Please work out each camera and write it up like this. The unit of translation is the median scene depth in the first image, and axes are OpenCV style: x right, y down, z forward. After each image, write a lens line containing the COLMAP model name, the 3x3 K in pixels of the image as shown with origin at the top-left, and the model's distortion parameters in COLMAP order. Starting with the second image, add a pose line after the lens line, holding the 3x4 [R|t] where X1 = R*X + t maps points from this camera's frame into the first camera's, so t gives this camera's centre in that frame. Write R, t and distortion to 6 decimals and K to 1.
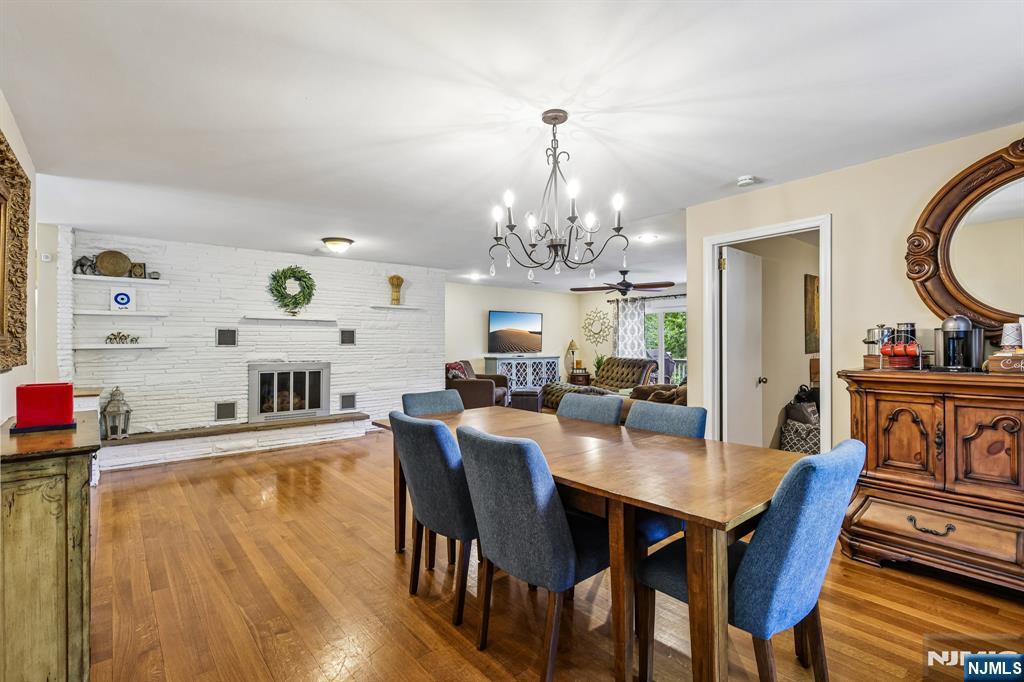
lens RADIAL K [[468.9, 0, 507.9], [0, 468.9, 340.0], [0, 0, 1]] dist [-0.004044, 0.001312]
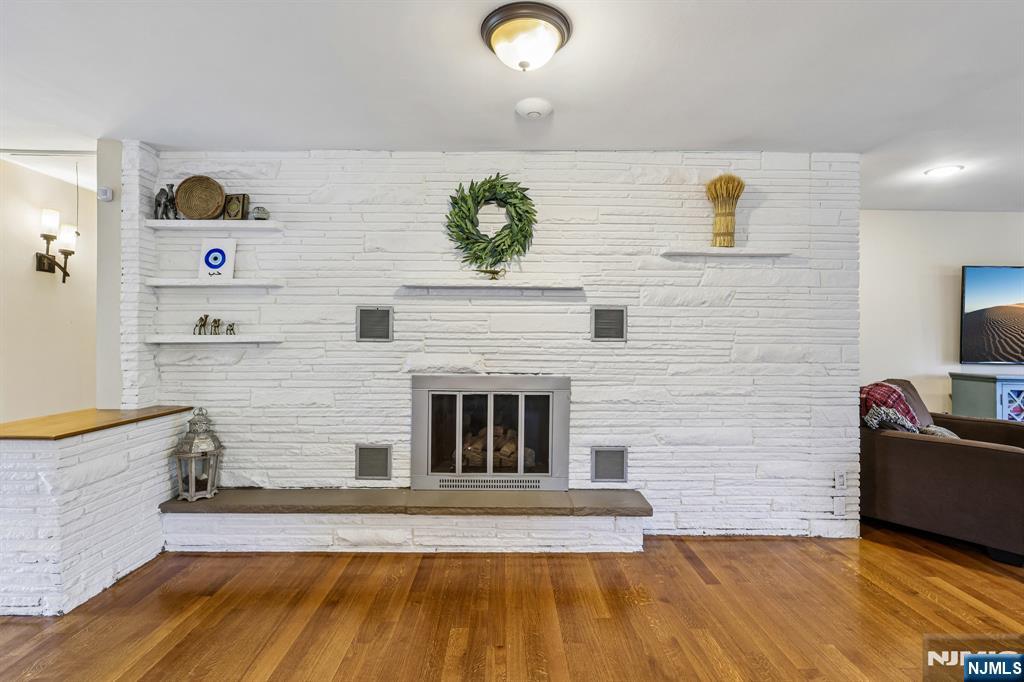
lens RADIAL K [[468.9, 0, 504.5], [0, 468.9, 338.7], [0, 0, 1]] dist [-0.004044, 0.001312]
pose [[0.762361, 0.008445, -0.647096, -0.137592], [-0.004002, 0.999957, 0.008335, 0.005816], [0.647139, -0.003765, 0.762363, 0.651415]]
